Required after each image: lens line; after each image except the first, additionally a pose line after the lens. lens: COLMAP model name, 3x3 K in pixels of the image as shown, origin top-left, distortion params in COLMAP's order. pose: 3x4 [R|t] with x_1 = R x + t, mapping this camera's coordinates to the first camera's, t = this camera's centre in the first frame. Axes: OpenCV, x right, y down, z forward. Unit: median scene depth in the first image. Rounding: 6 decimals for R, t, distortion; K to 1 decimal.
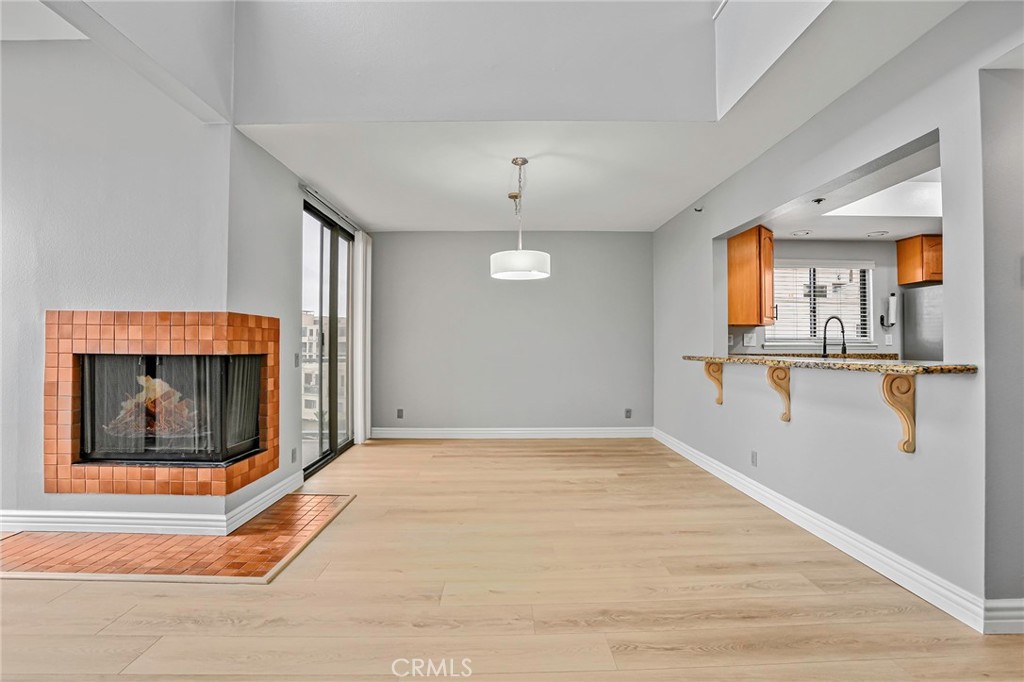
lens RADIAL K [[487.1, 0, 507.6], [0, 487.1, 337.5], [0, 0, 1]] dist [-0.017673, 0.000930]
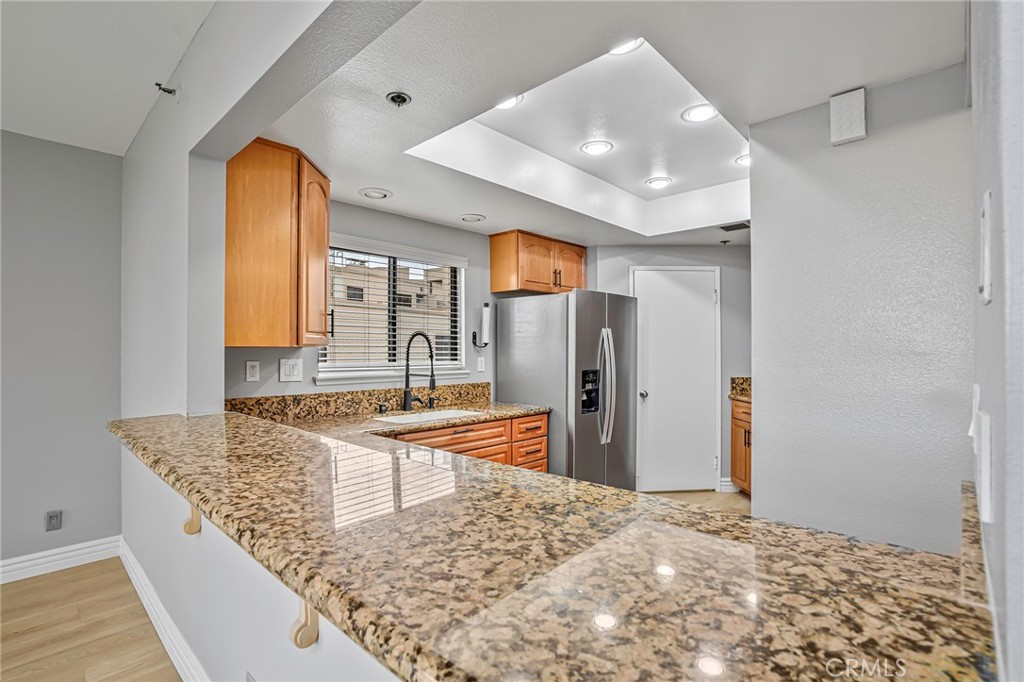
lens RADIAL K [[487.1, 0, 516.1], [0, 487.1, 346.8], [0, 0, 1]] dist [-0.017673, 0.000930]
pose [[0.699707, 0.001206, 0.714428, 0.285297], [-0.009130, 0.999932, 0.007255, -0.028988], [-0.714371, -0.011599, 0.699671, 0.429065]]
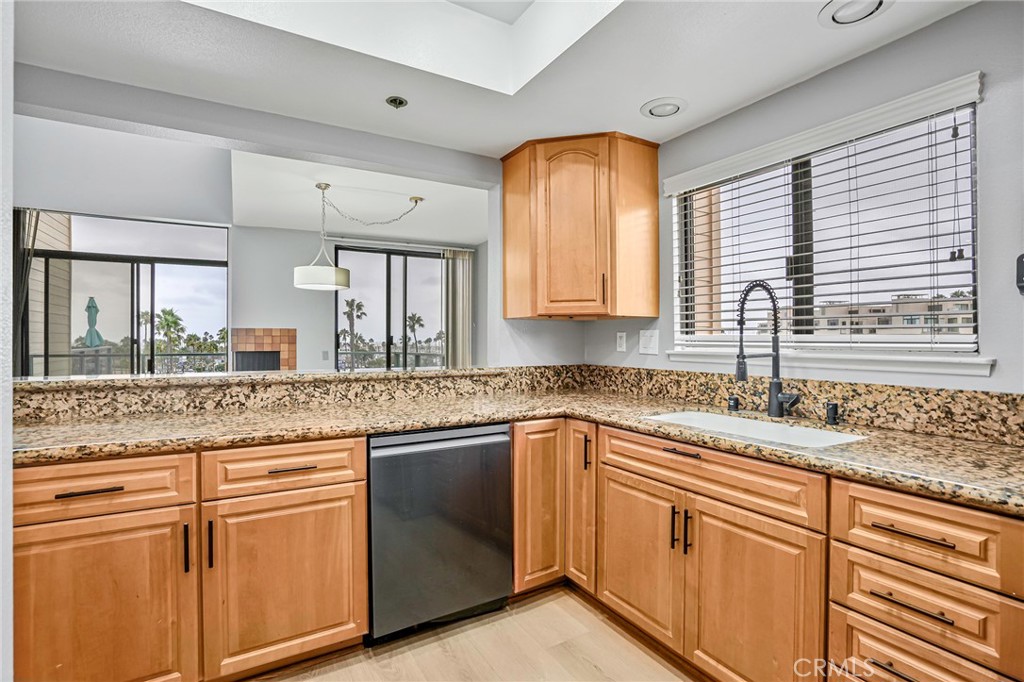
lens RADIAL K [[487.1, 0, 520.1], [0, 487.1, 335.7], [0, 0, 1]] dist [-0.017673, 0.000930]
pose [[0.530252, -0.006307, -0.847817, 0.900569], [0.016283, 0.999864, 0.002746, -0.005203], [0.847684, -0.015261, 0.530282, 0.617808]]
